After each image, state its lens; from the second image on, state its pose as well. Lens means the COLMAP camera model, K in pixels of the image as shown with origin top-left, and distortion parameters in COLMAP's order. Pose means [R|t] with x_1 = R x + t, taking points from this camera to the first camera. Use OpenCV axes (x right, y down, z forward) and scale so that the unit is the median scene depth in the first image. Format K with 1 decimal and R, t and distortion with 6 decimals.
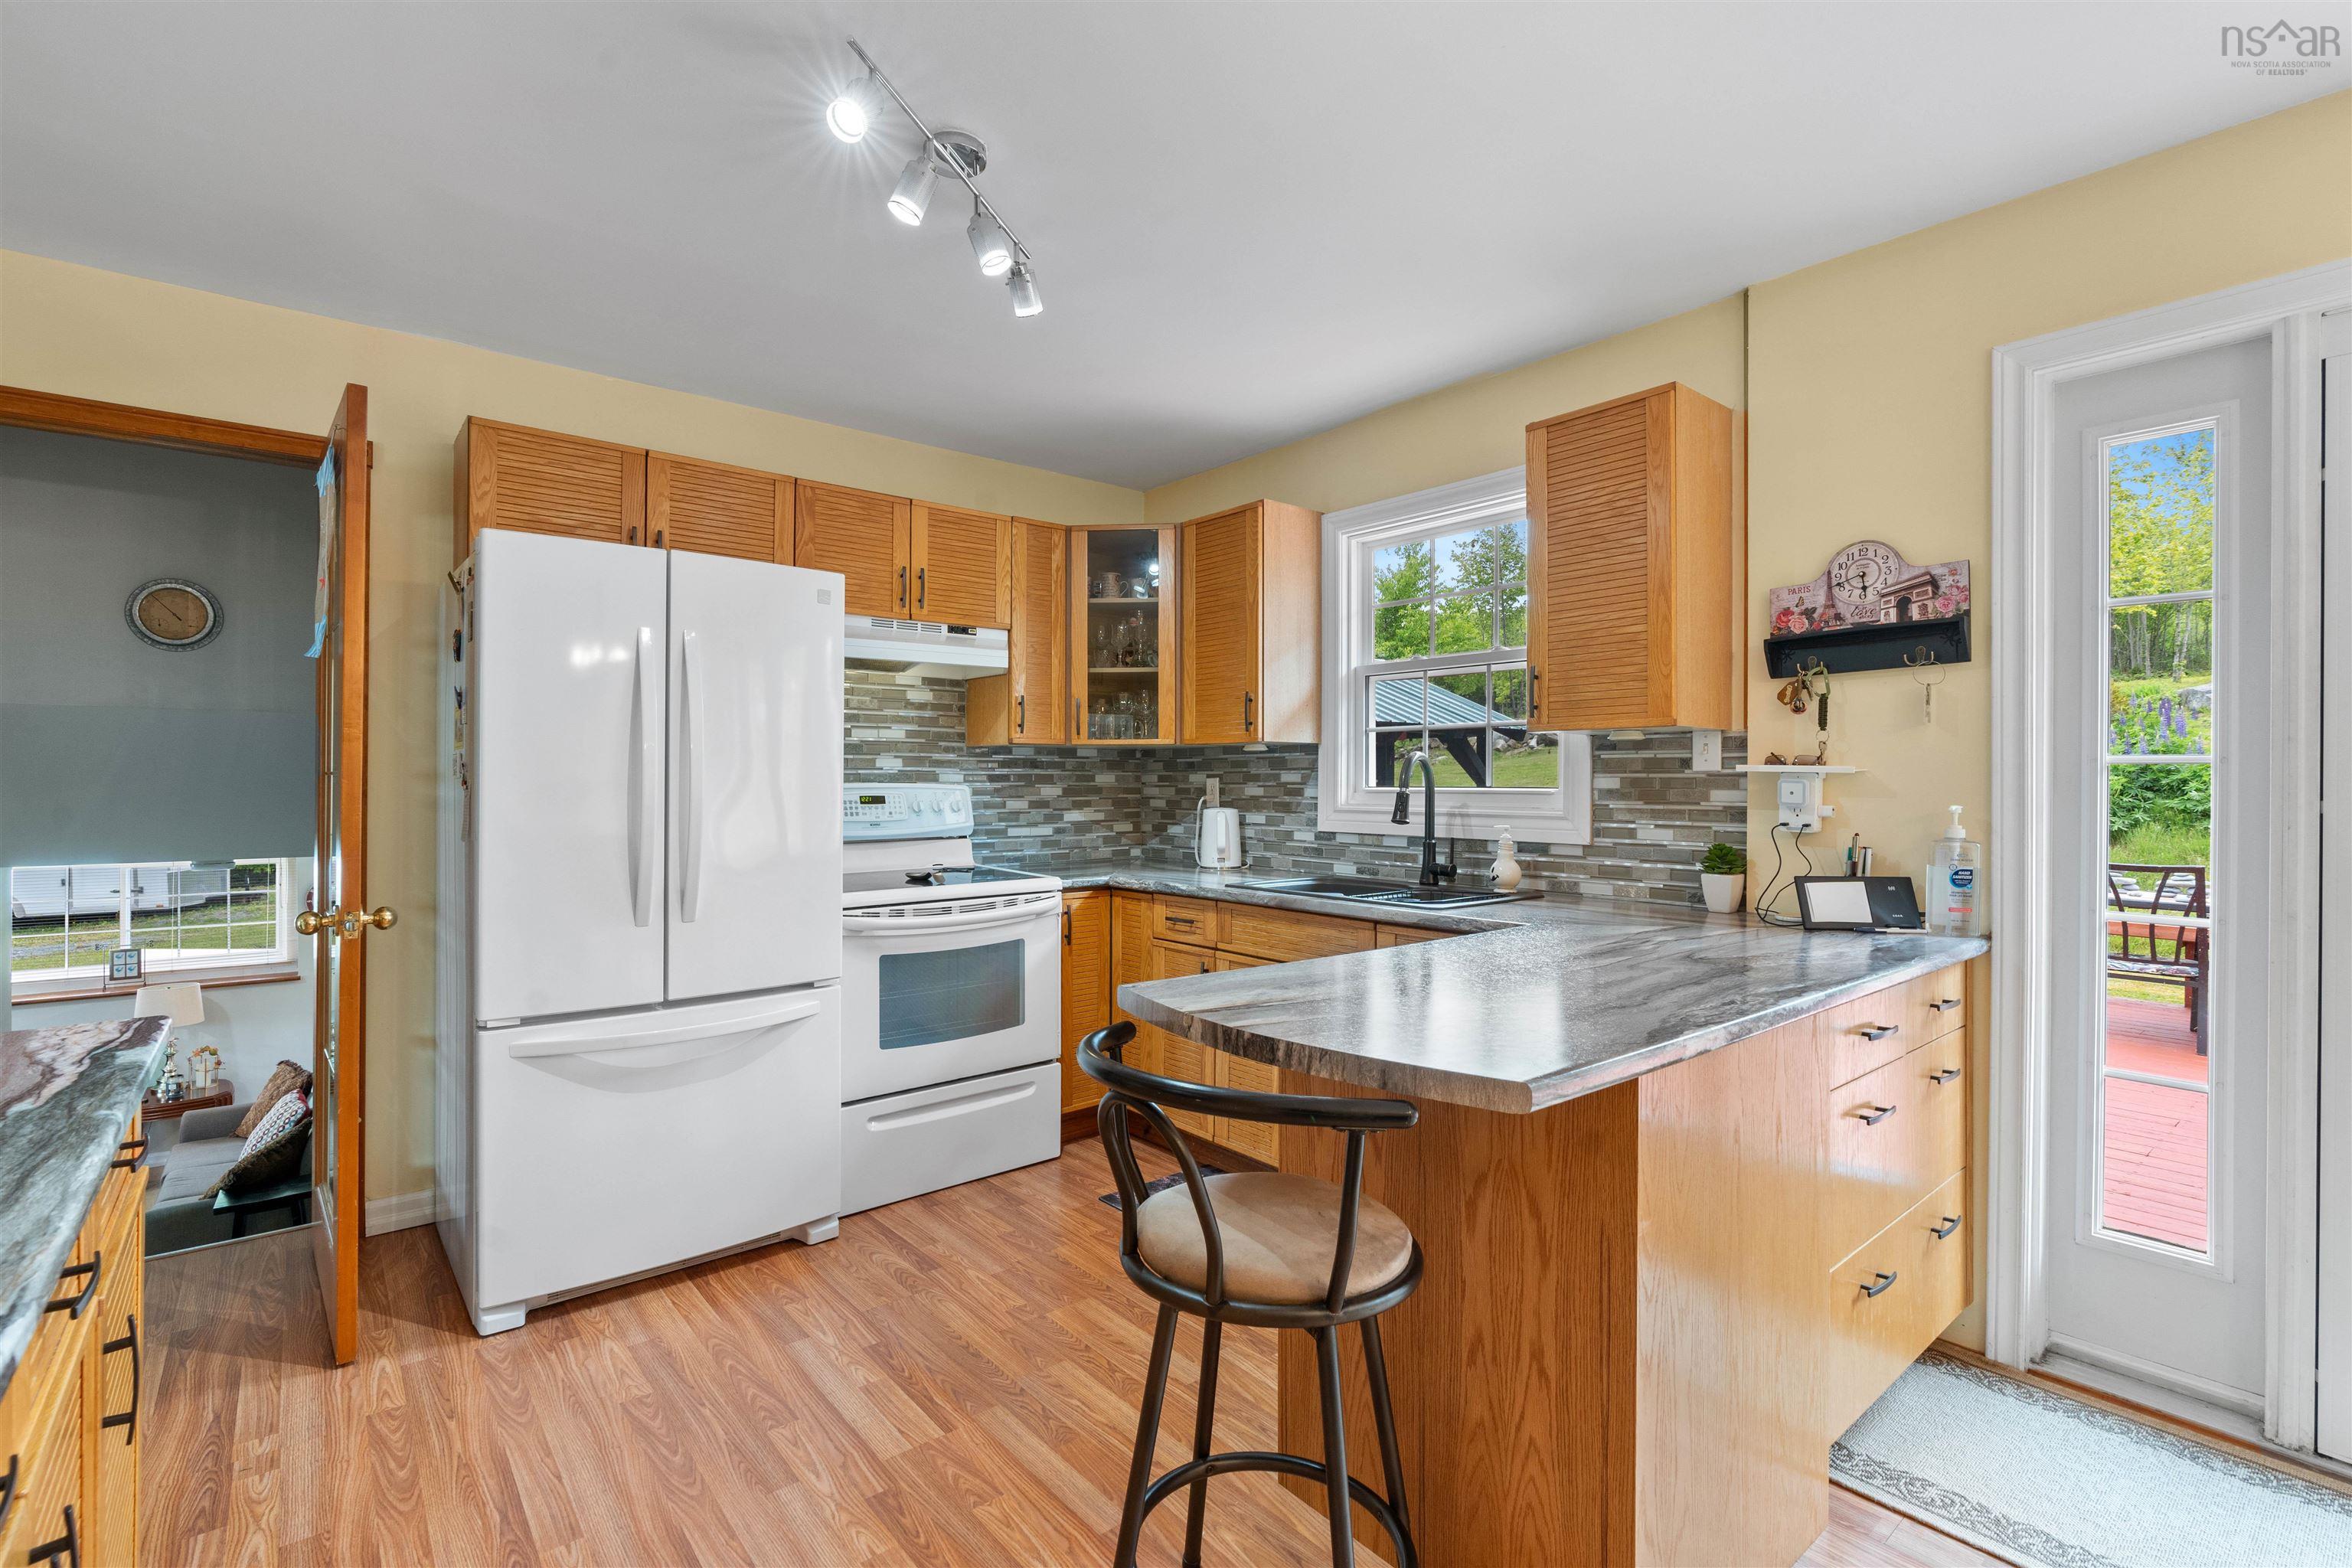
lens RADIAL K [[1068.9, 0, 1166.9], [0, 1068.9, 780.6], [0, 0, 1]] dist [-0.010753, 0.004779]
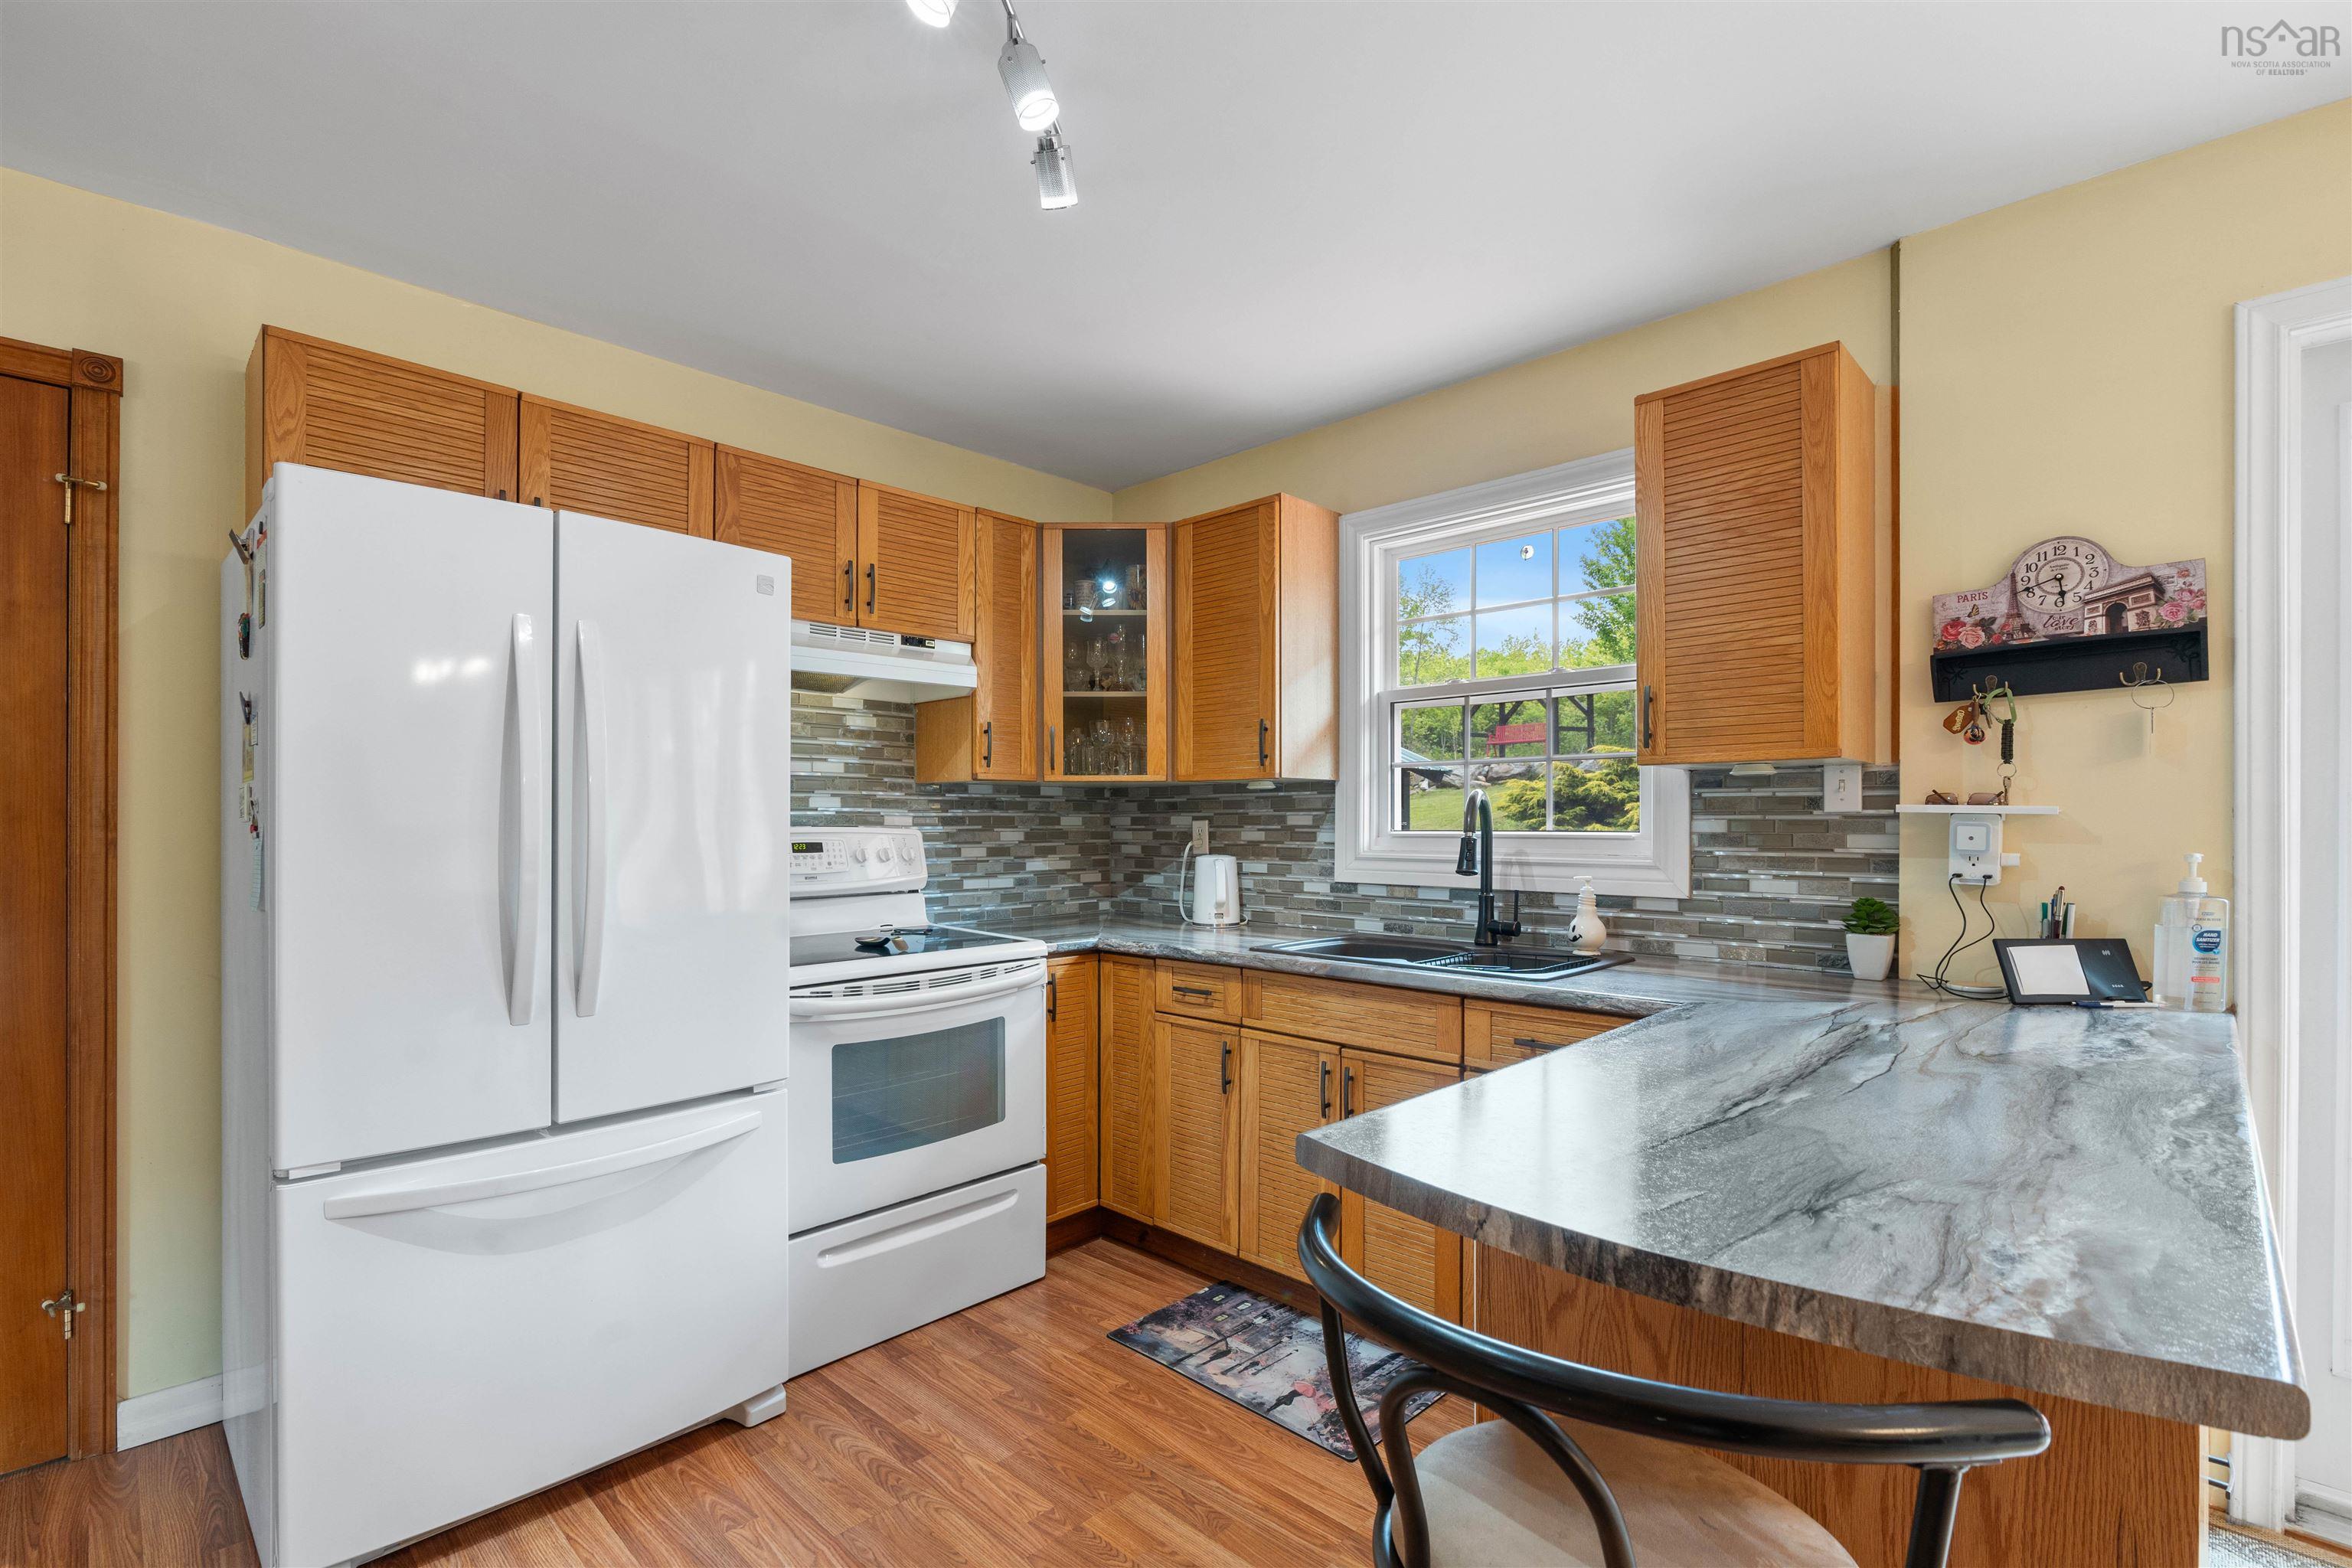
lens RADIAL K [[1068.9, 0, 1159.5], [0, 1068.9, 827.5], [0, 0, 1]] dist [-0.010753, 0.004779]
pose [[0.994827, -0.001615, 0.101567, -0.106935], [0.001137, 0.999988, 0.004763, -0.001229], [-0.101573, -0.004623, 0.994817, 0.188526]]
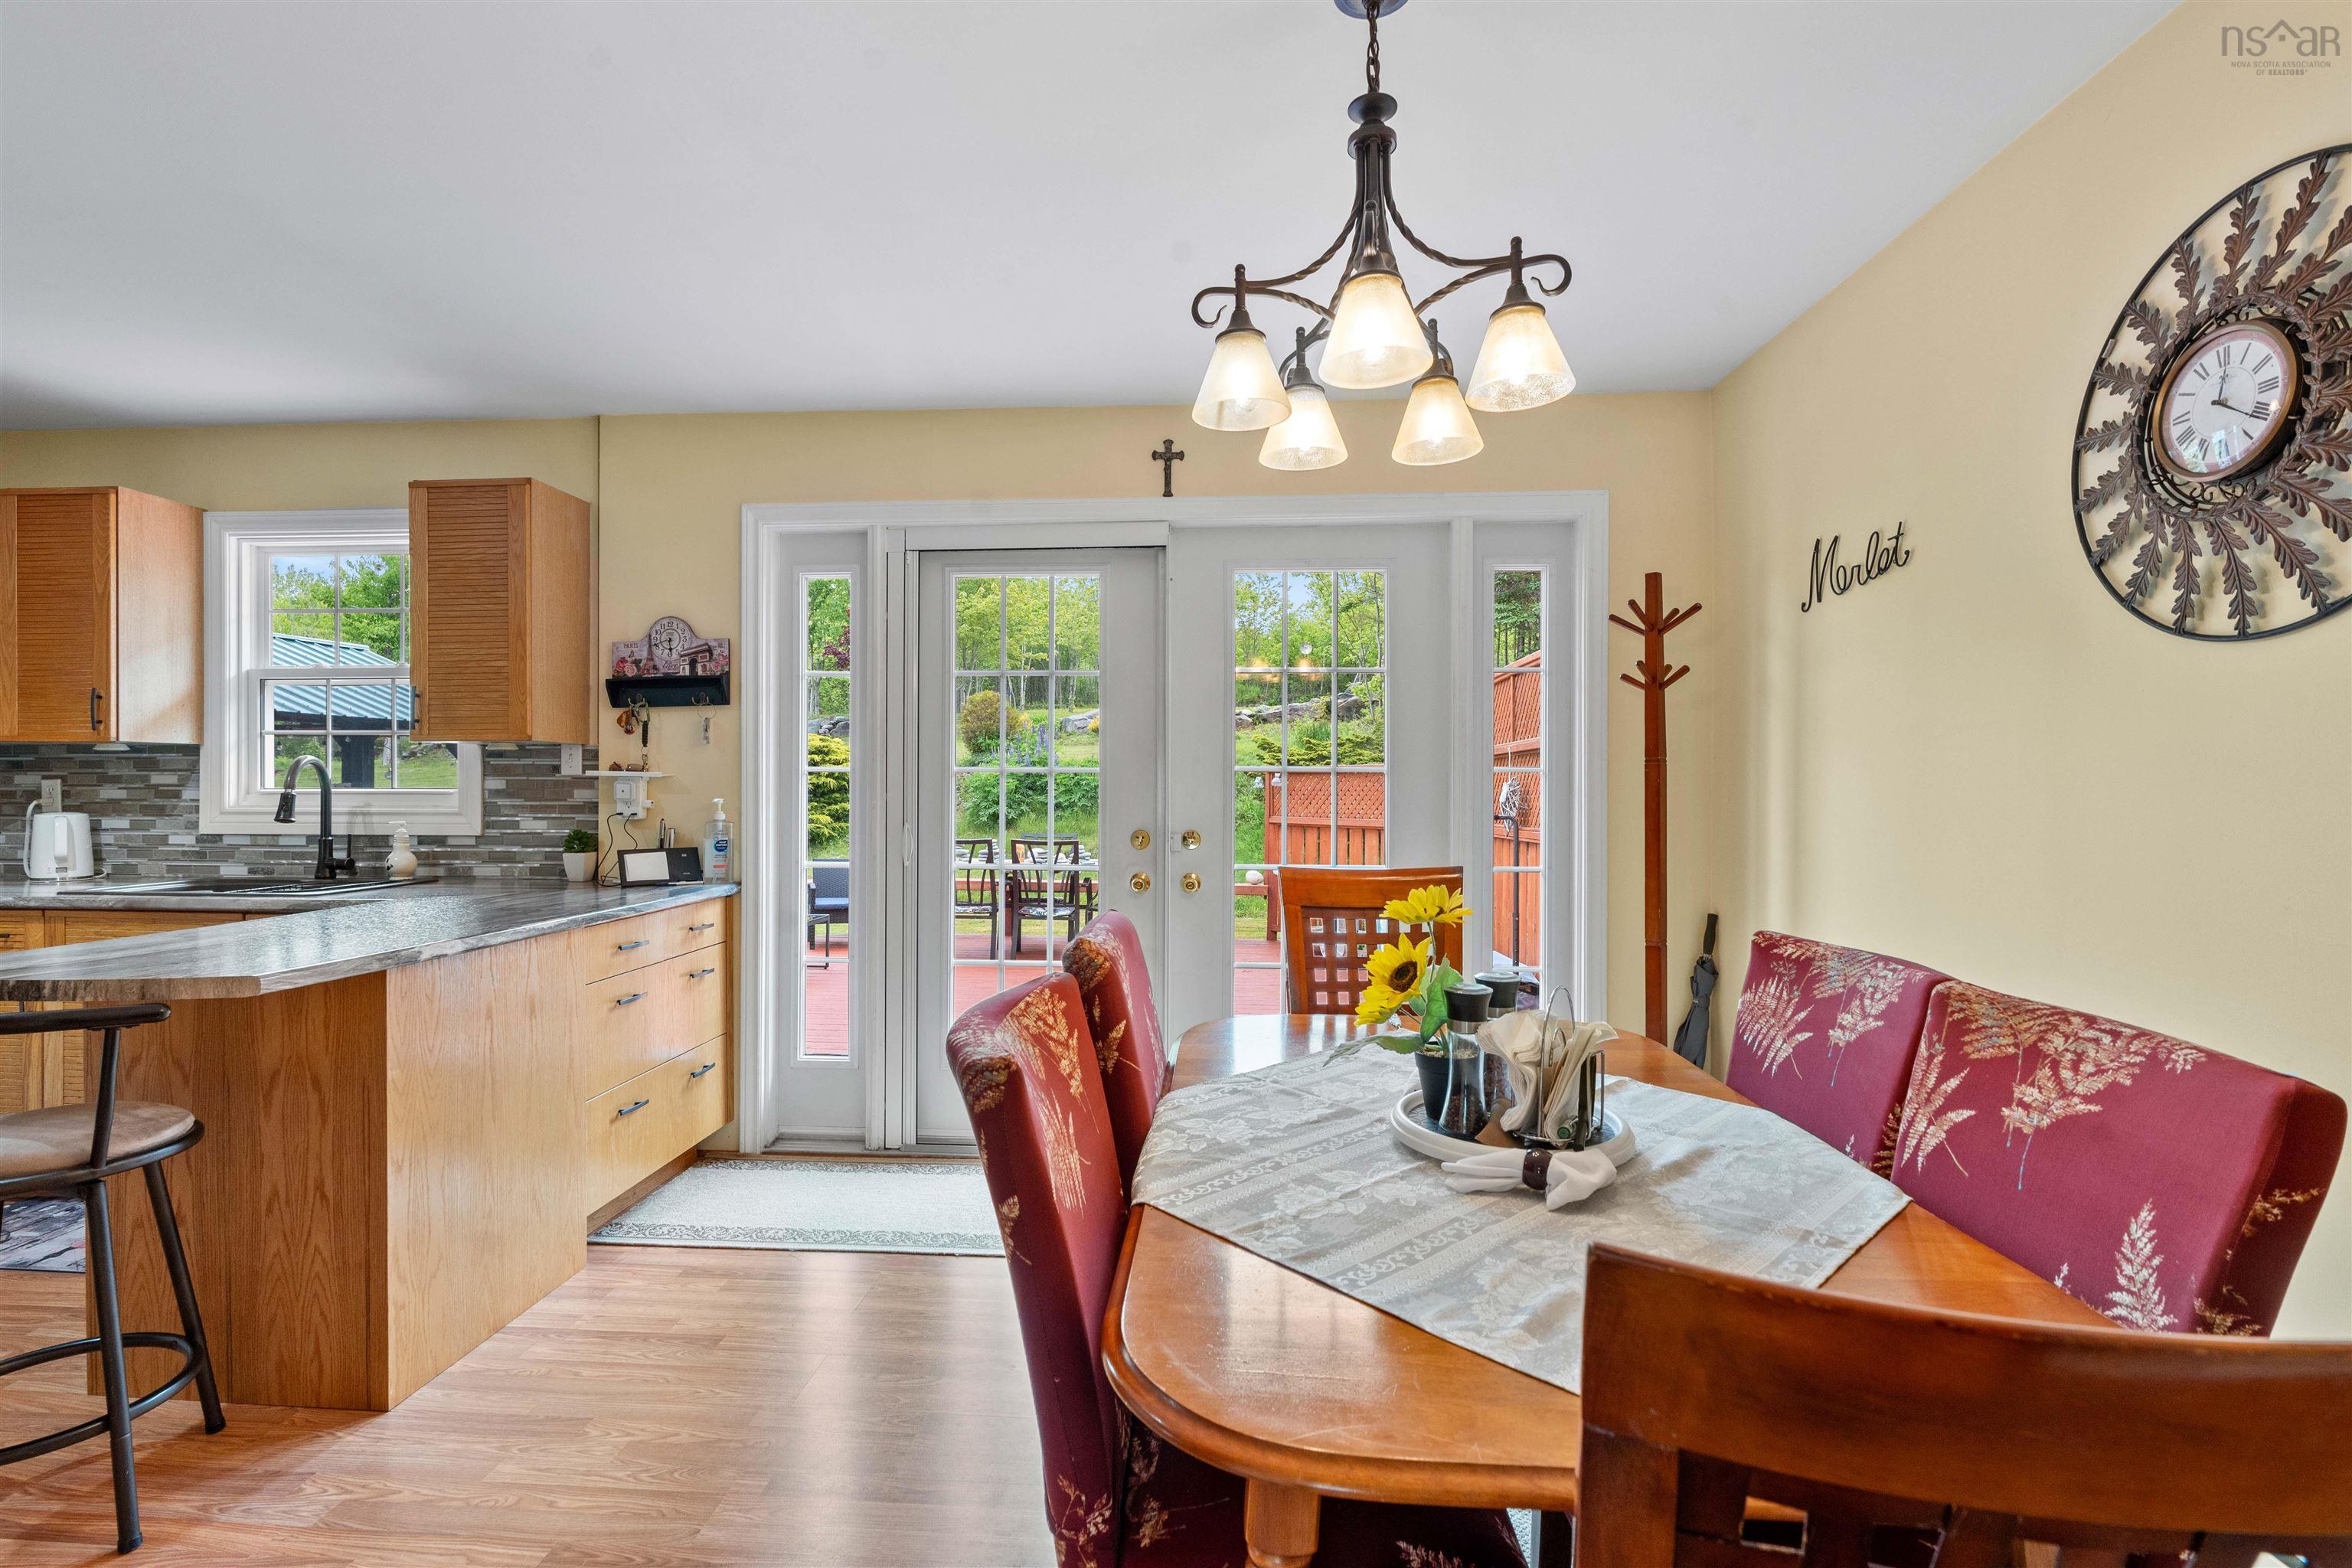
lens RADIAL K [[1068.9, 0, 1151.9], [0, 1068.9, 790.5], [0, 0, 1]] dist [-0.010753, 0.004779]
pose [[0.685847, -0.005186, 0.727728, 0.037726], [-0.000006, 0.999975, 0.007132, 0.000549], [-0.727746, -0.004896, 0.685829, -0.370109]]
